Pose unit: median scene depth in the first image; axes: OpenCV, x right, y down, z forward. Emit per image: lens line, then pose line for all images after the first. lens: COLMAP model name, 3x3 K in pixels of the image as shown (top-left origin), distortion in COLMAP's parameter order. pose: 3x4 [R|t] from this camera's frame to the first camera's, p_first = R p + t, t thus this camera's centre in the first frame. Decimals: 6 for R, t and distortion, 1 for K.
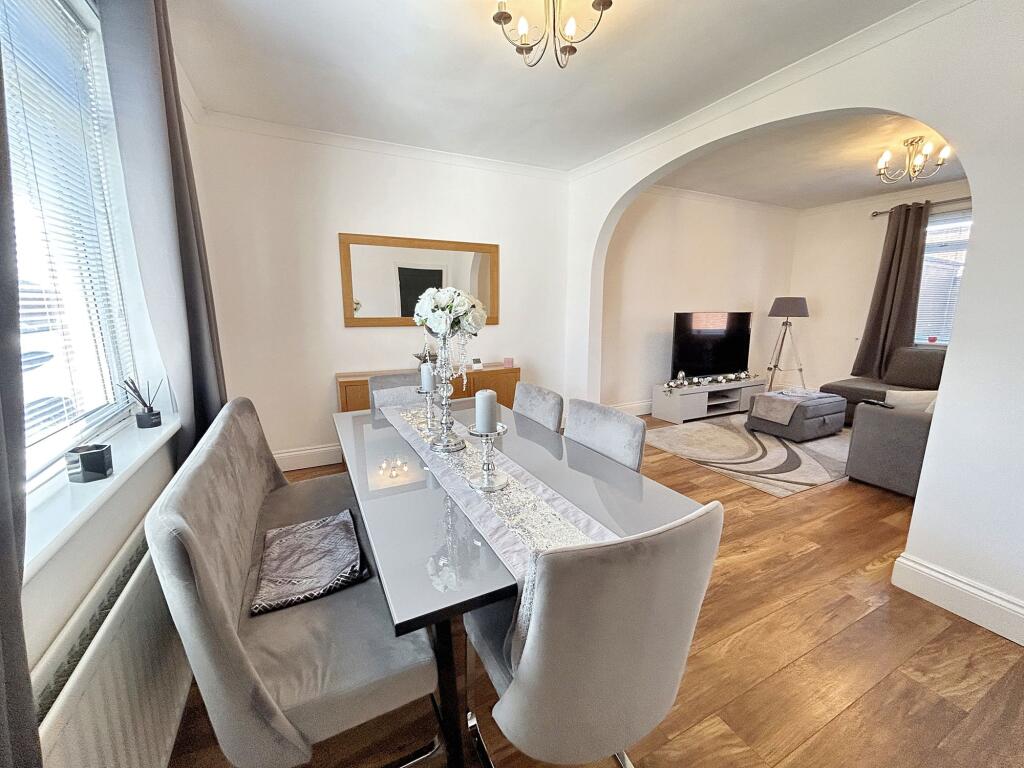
lens RADIAL K [[415.7, 0, 510.3], [0, 415.7, 382.3], [0, 0, 1]] dist [-0.000693, 0.000065]
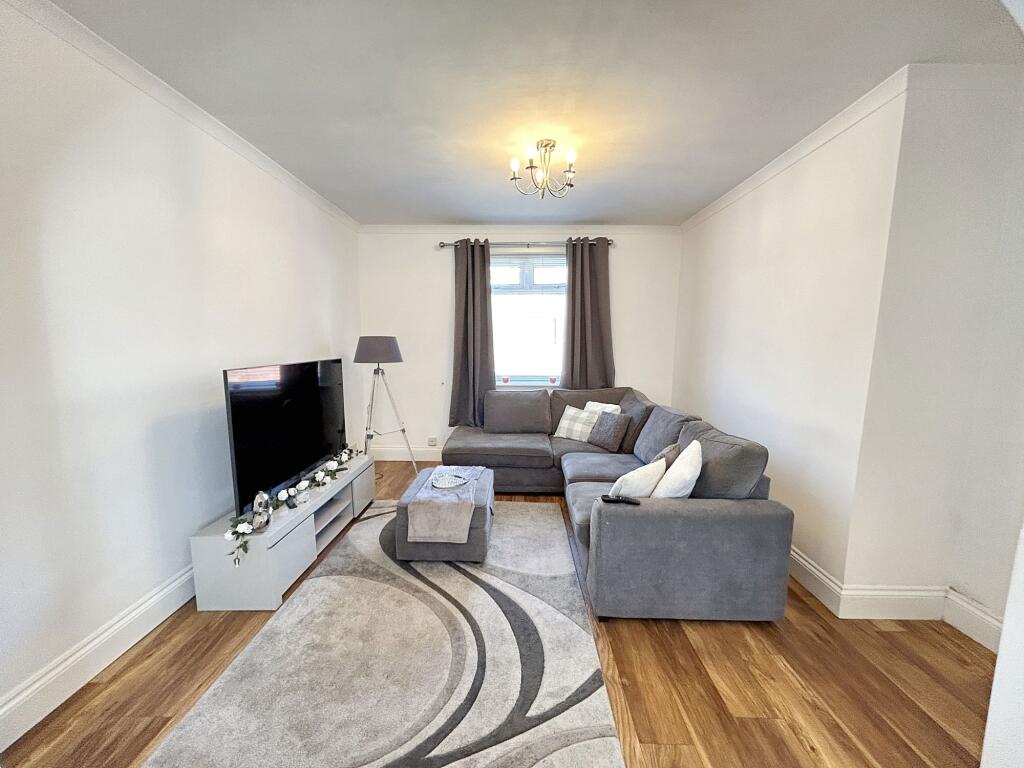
lens RADIAL K [[415.7, 0, 510.3], [0, 415.7, 382.3], [0, 0, 1]] dist [-0.000693, 0.000065]
pose [[0.465191, -0.088756, 0.880750, 0.147467], [0.157673, 0.987358, 0.016220, -0.115048], [-0.871055, 0.131325, 0.473304, 0.532255]]
